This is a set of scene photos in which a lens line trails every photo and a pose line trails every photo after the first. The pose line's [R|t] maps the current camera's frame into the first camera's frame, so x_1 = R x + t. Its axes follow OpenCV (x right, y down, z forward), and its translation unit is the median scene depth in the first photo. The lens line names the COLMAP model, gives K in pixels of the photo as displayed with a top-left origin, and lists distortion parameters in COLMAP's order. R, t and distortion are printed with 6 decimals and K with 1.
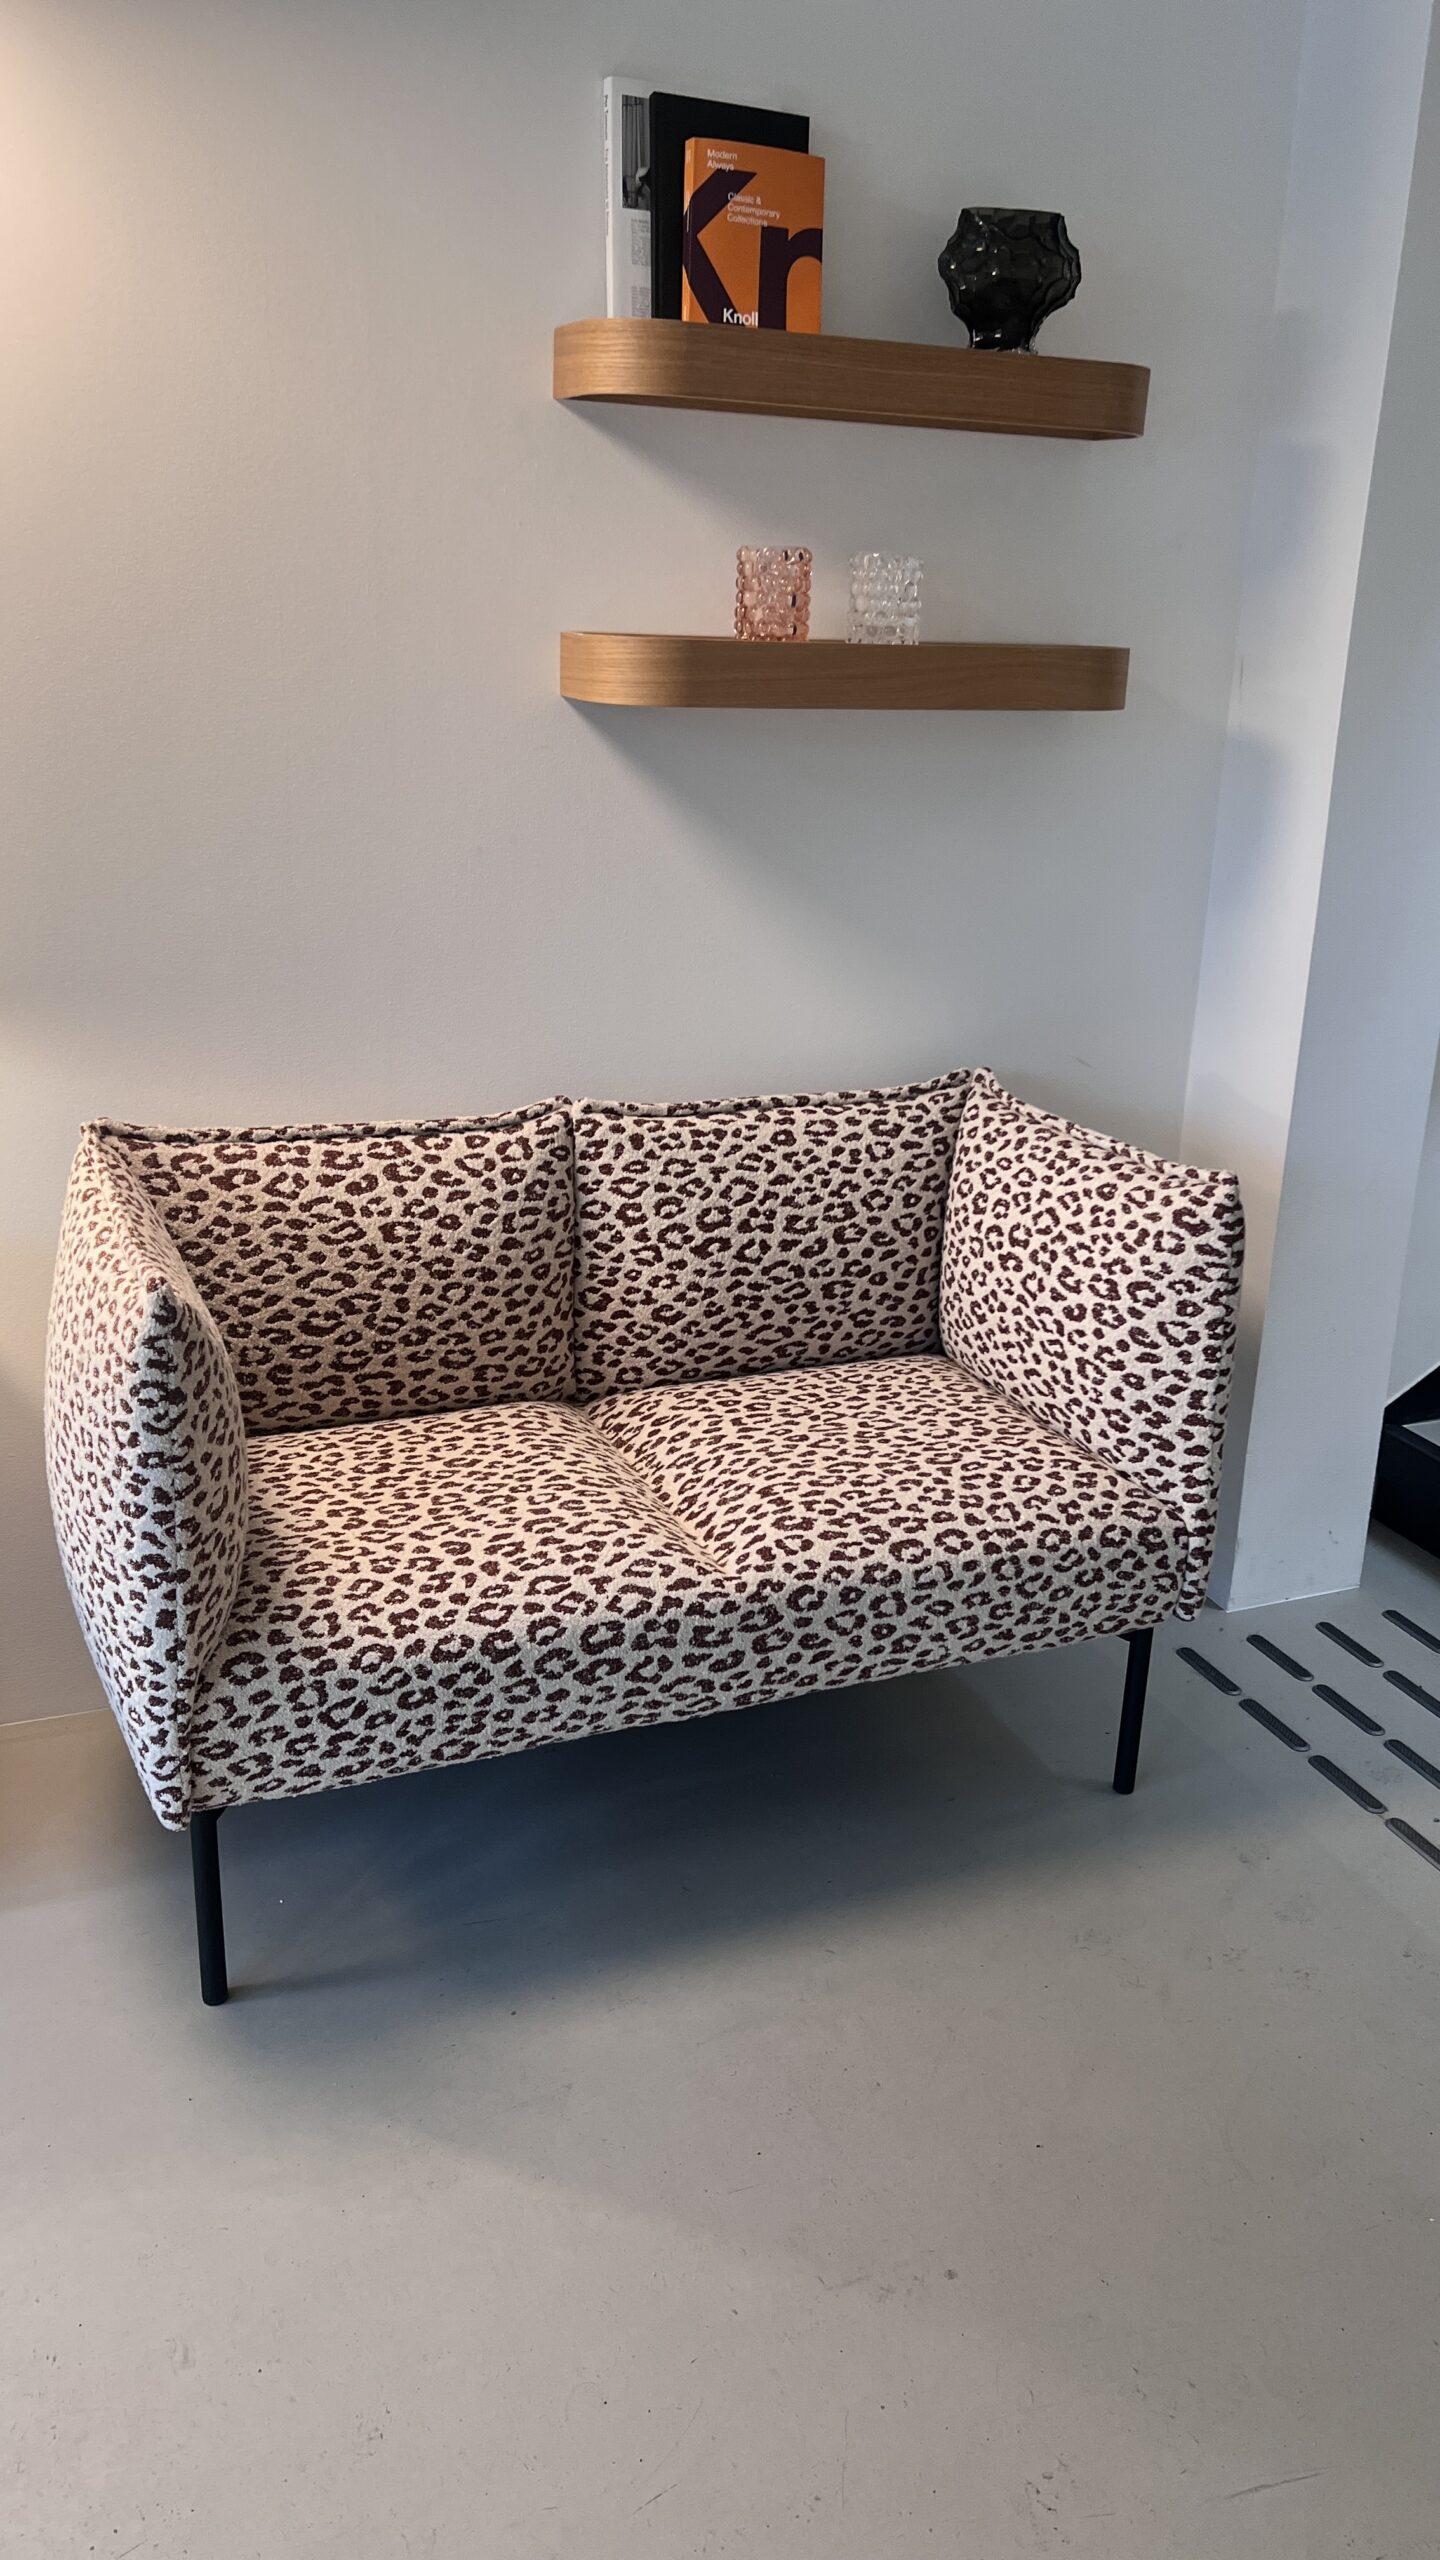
lens RADIAL K [[1939.3, 0, 716.9], [0, 1939.3, 1255.1], [0, 0, 1]] dist [0.052715, -0.064690]
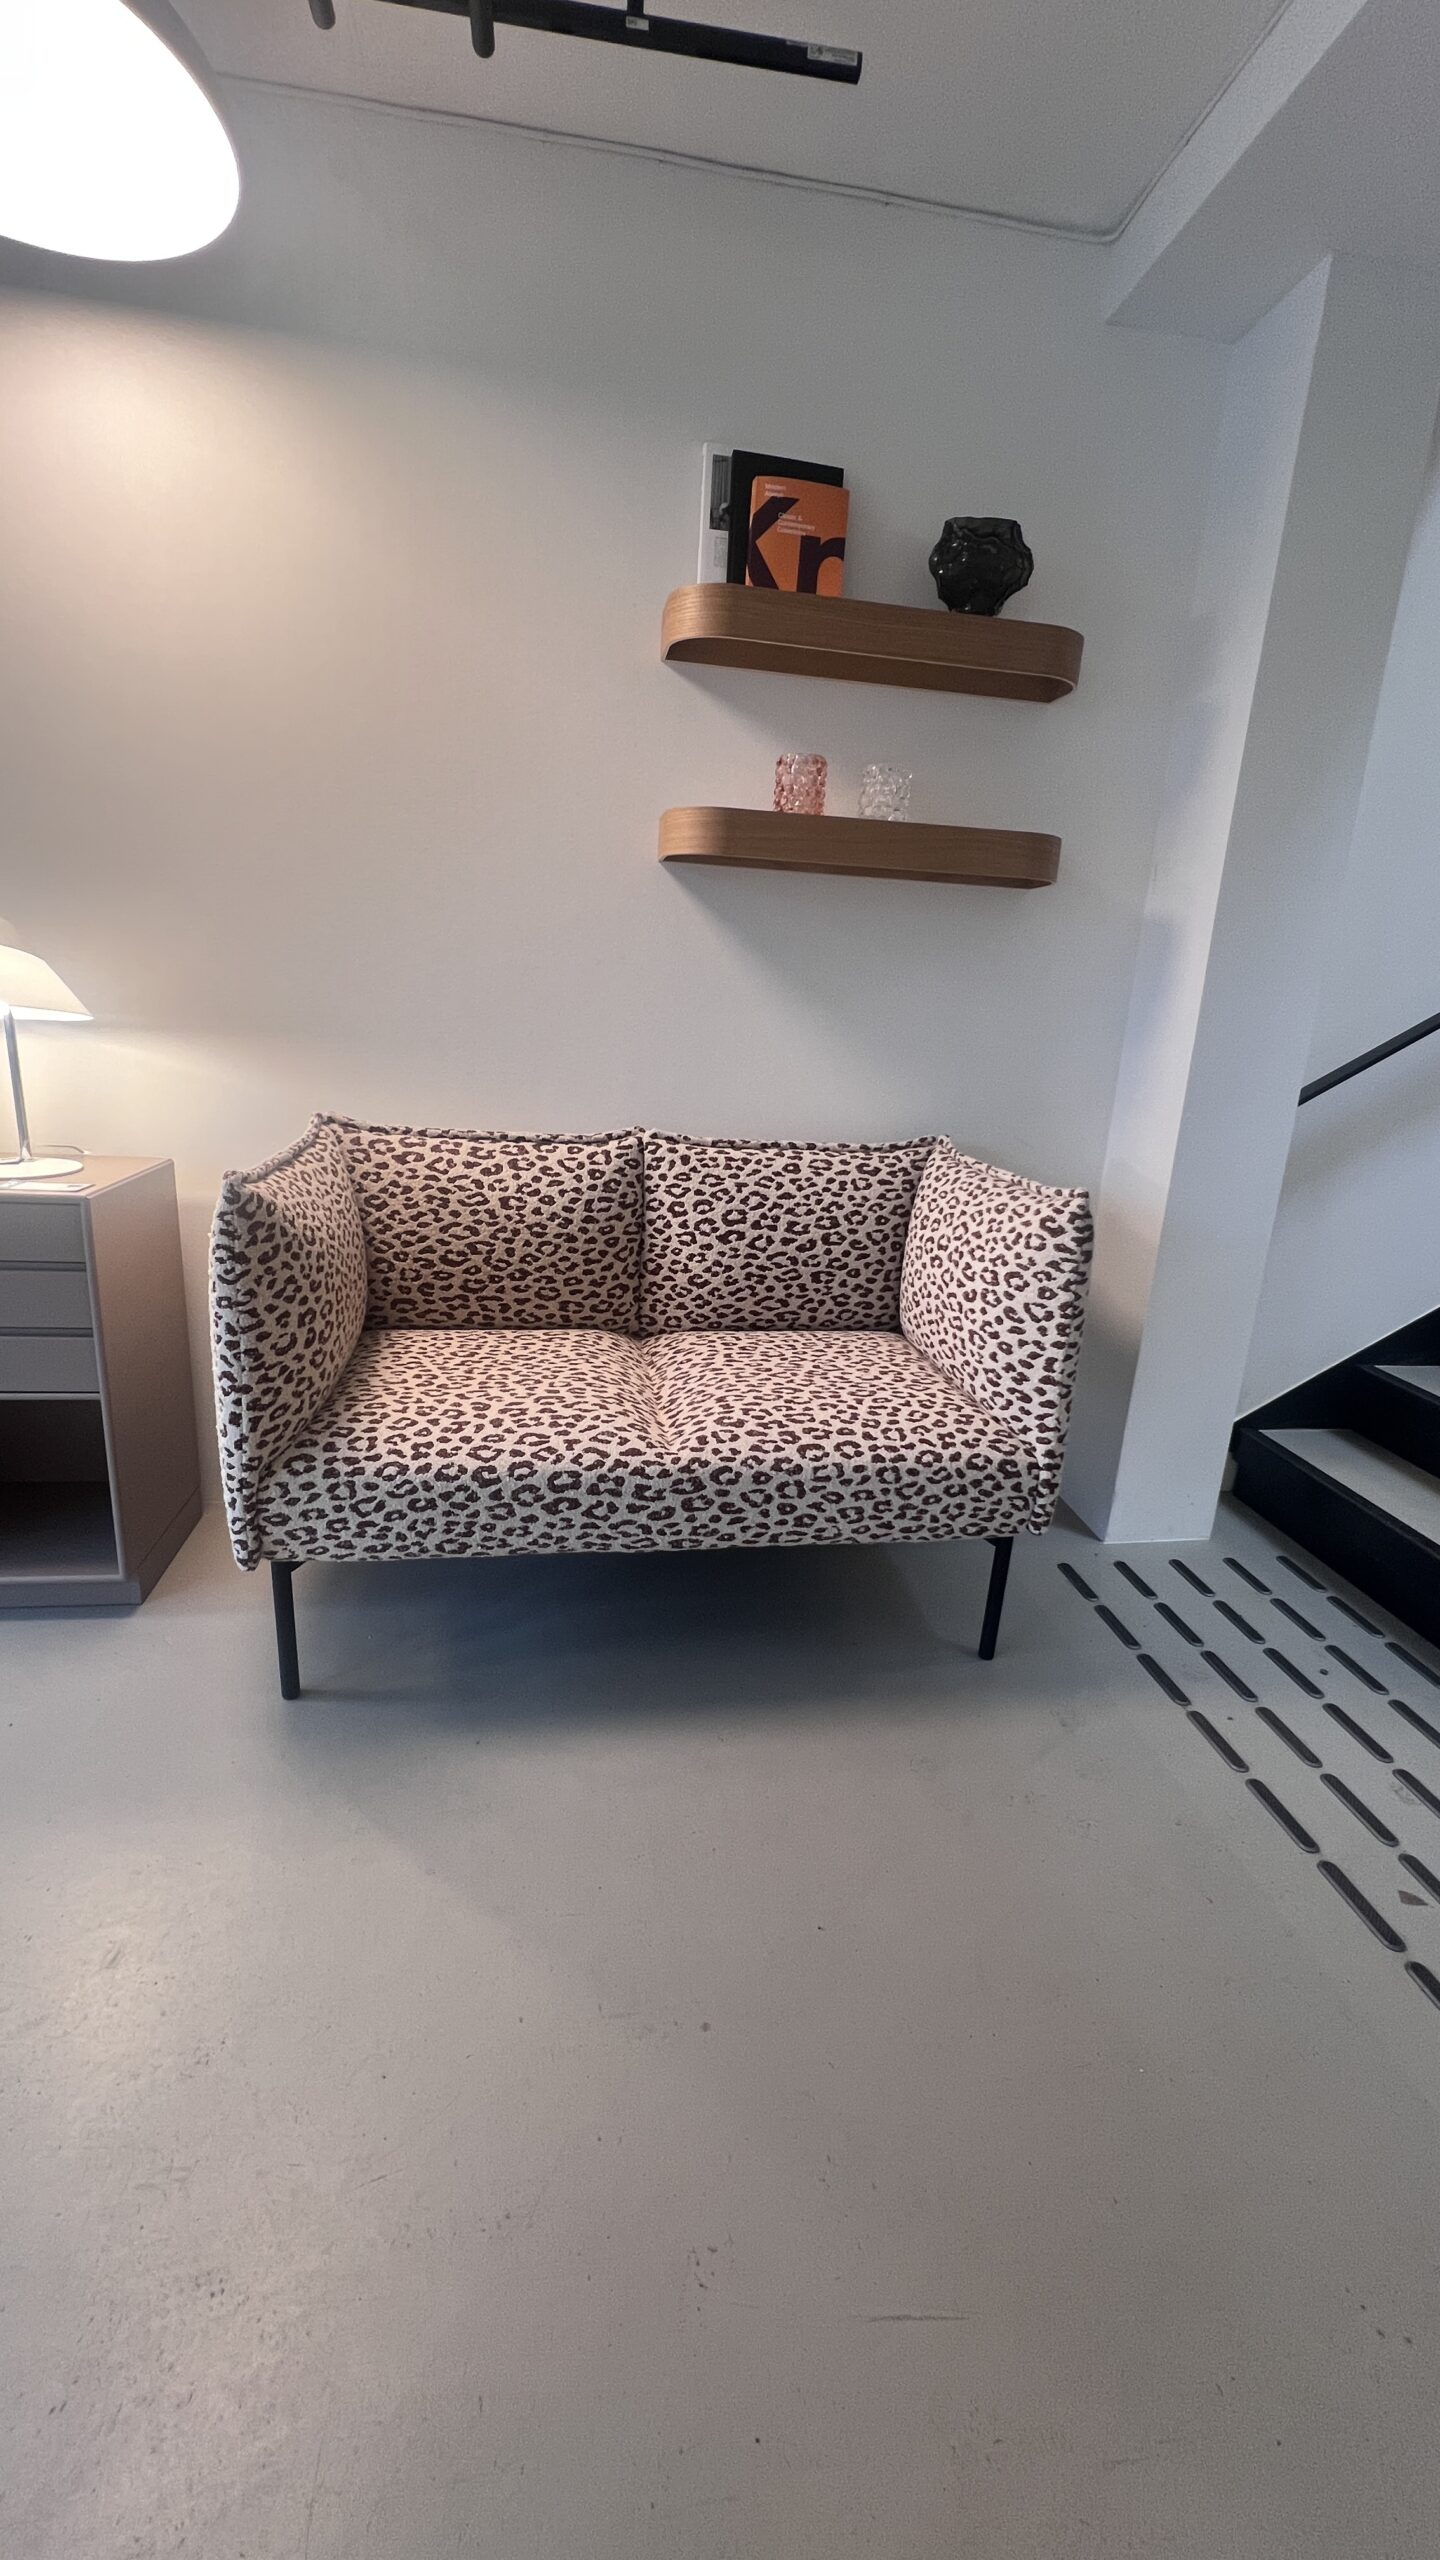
lens RADIAL K [[1033.5, 0, 723.6], [0, 1033.5, 1276.1], [0, 0, 1]] dist [-0.010232, 0.002419]
pose [[0.972810, 0.082792, -0.216300, 0.176582], [-0.095301, 0.994289, -0.048041, 0.068621], [0.211087, 0.067349, 0.975144, 0.269271]]
